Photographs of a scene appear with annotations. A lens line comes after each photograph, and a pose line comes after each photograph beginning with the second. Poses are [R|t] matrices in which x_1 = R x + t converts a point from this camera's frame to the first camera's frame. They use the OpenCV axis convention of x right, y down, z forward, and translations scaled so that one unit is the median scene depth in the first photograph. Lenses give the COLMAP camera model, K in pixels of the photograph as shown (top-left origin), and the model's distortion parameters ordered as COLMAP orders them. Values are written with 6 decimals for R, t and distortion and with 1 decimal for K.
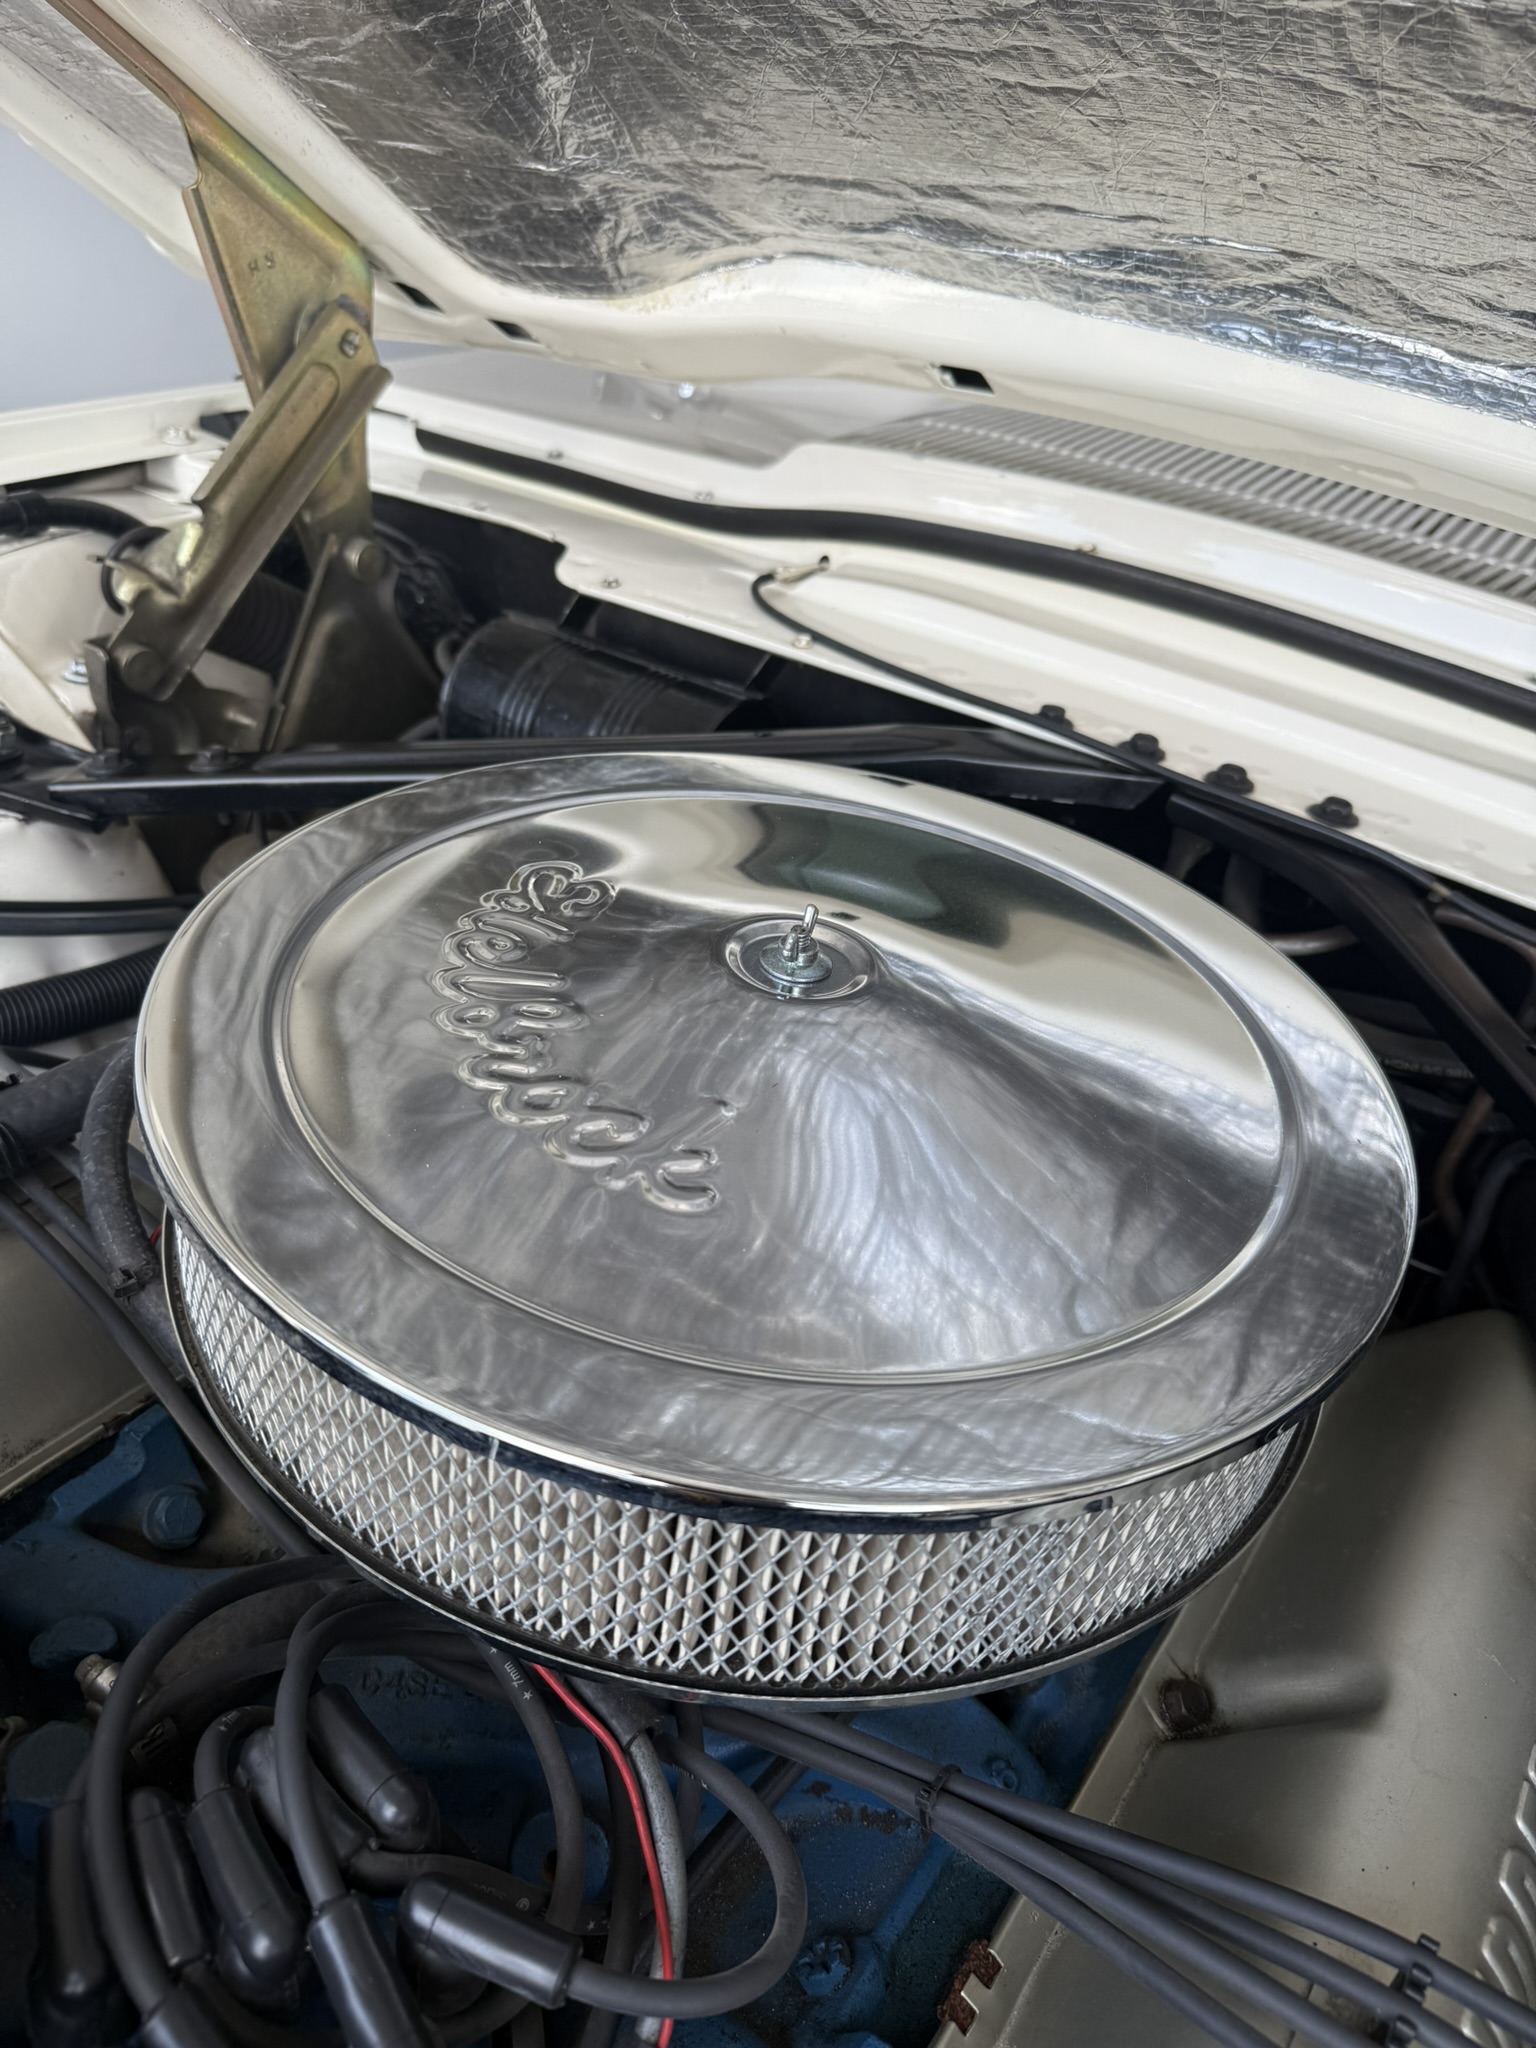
lens RADIAL K [[1447.1, 0, 769.2], [0, 1447.1, 1030.3], [0, 0, 1]] dist [0.004433, -0.010756]
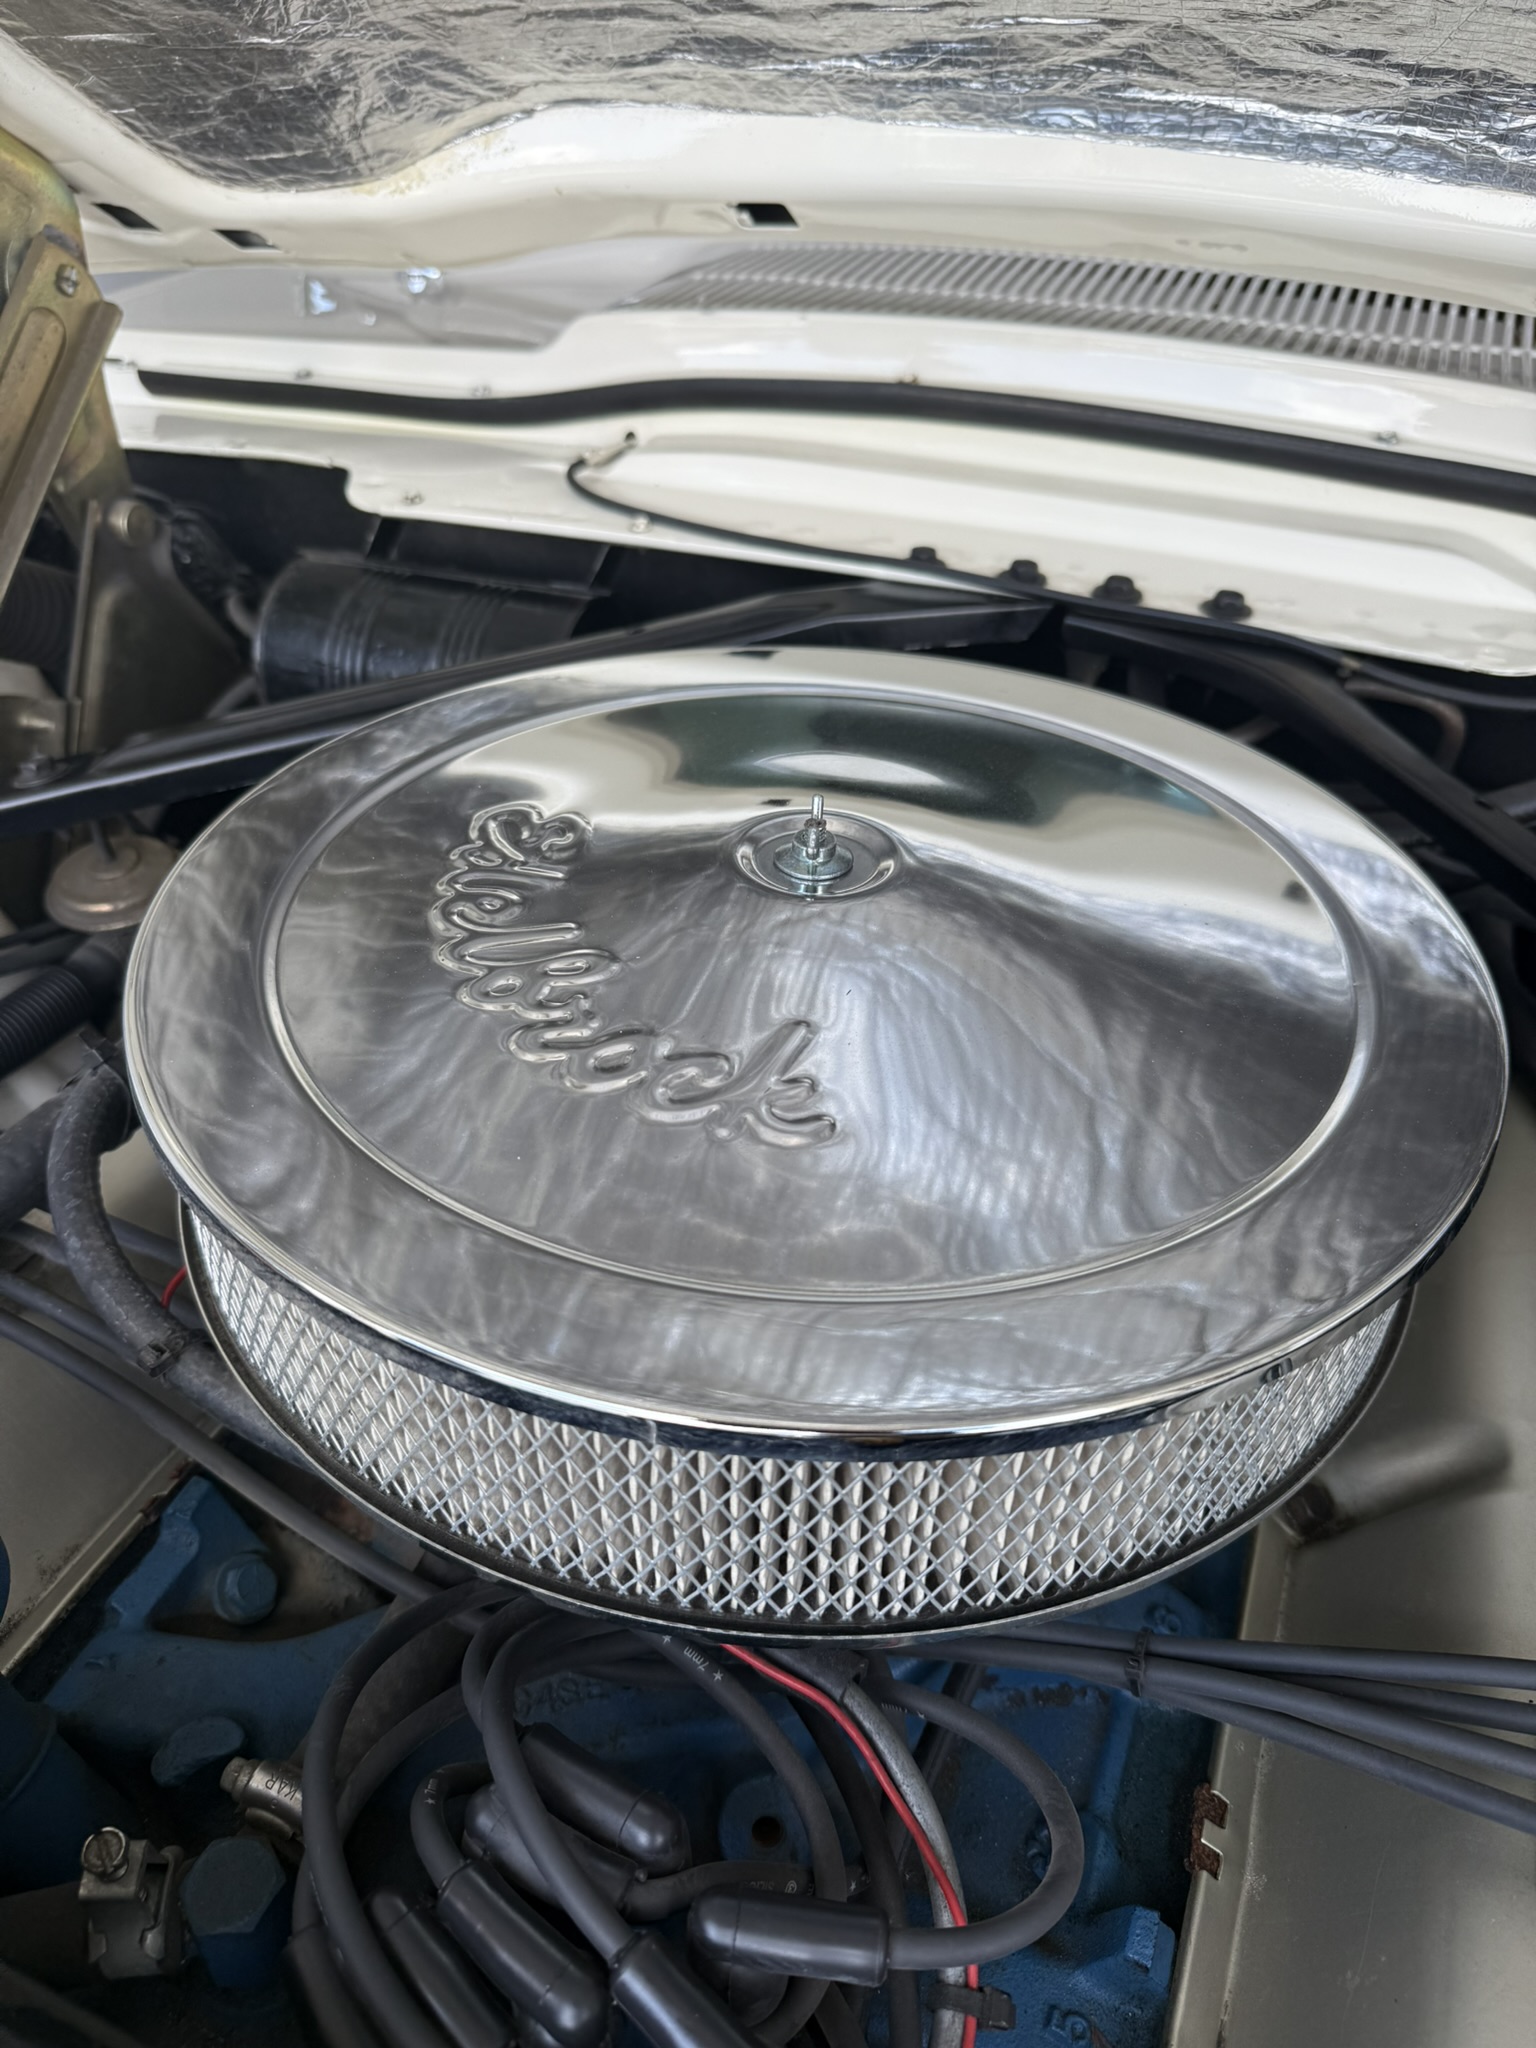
lens RADIAL K [[1450.7, 0, 763.3], [0, 1450.7, 1025.5], [0, 0, 1]] dist [-0.001266, -0.006868]
pose [[0.970528, -0.210990, 0.116441, -0.101235], [0.202568, 0.975987, 0.080092, -0.015811], [-0.130543, -0.054144, 0.989963, 0.051843]]
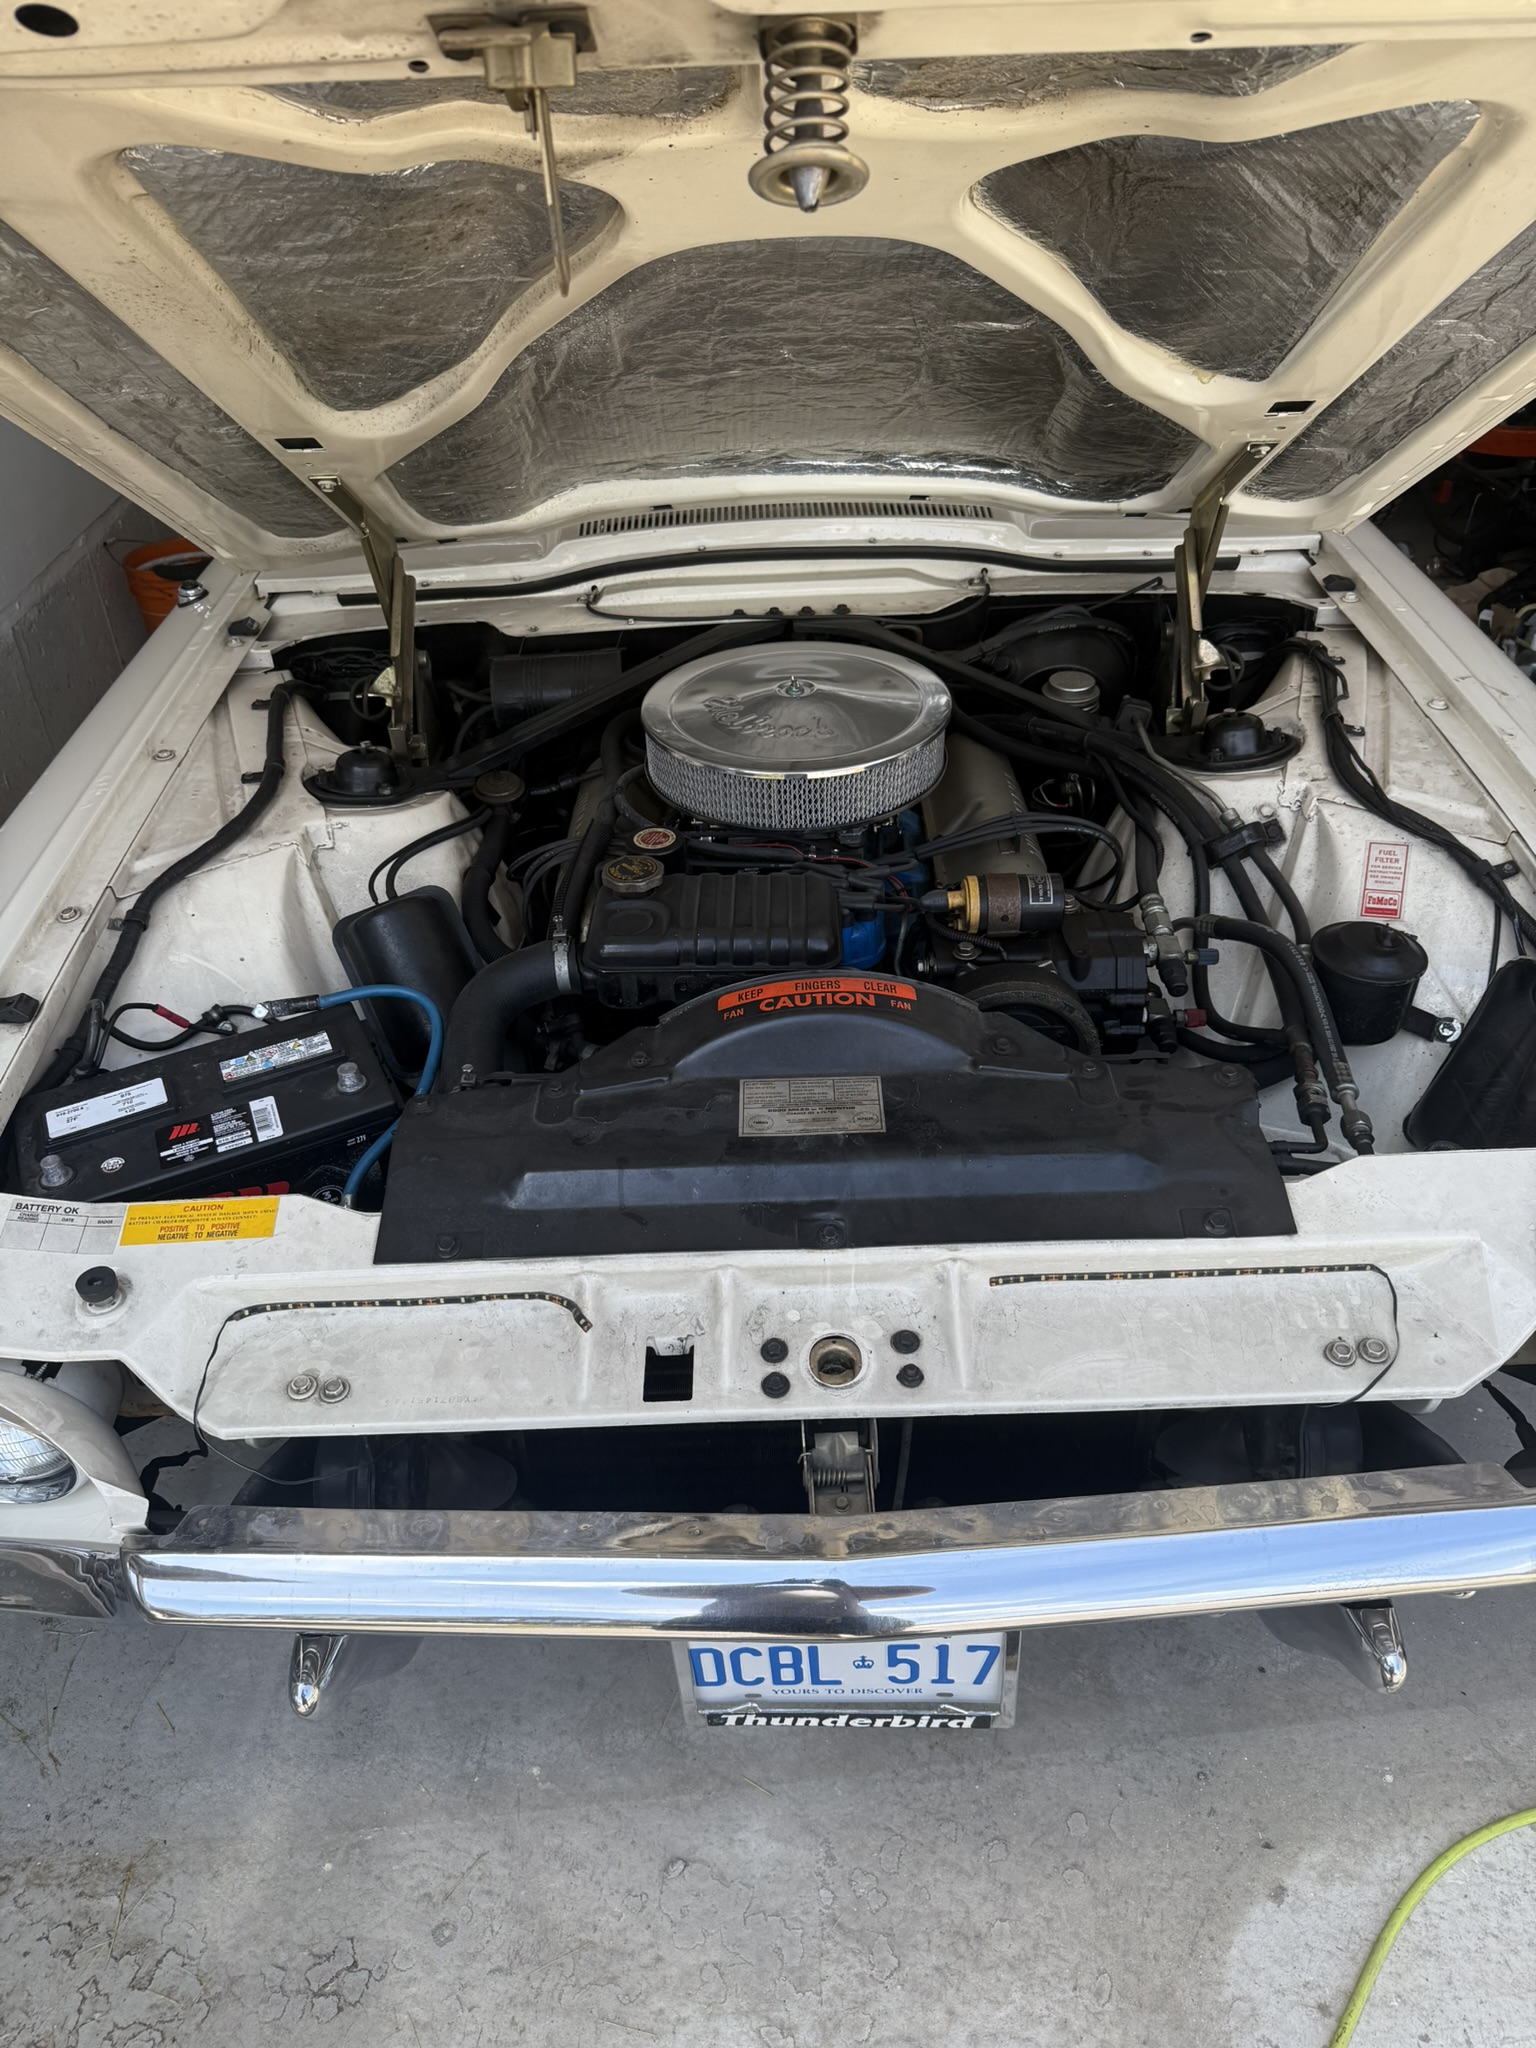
lens RADIAL K [[1445.4, 0, 757.1], [0, 1445.4, 1025.3], [0, 0, 1]] dist [0.042003, -0.058605]
pose [[0.807531, -0.465233, 0.362562, -1.359401], [0.436352, 0.884801, 0.163478, 0.045365], [-0.396851, 0.026192, 0.917509, -1.798963]]
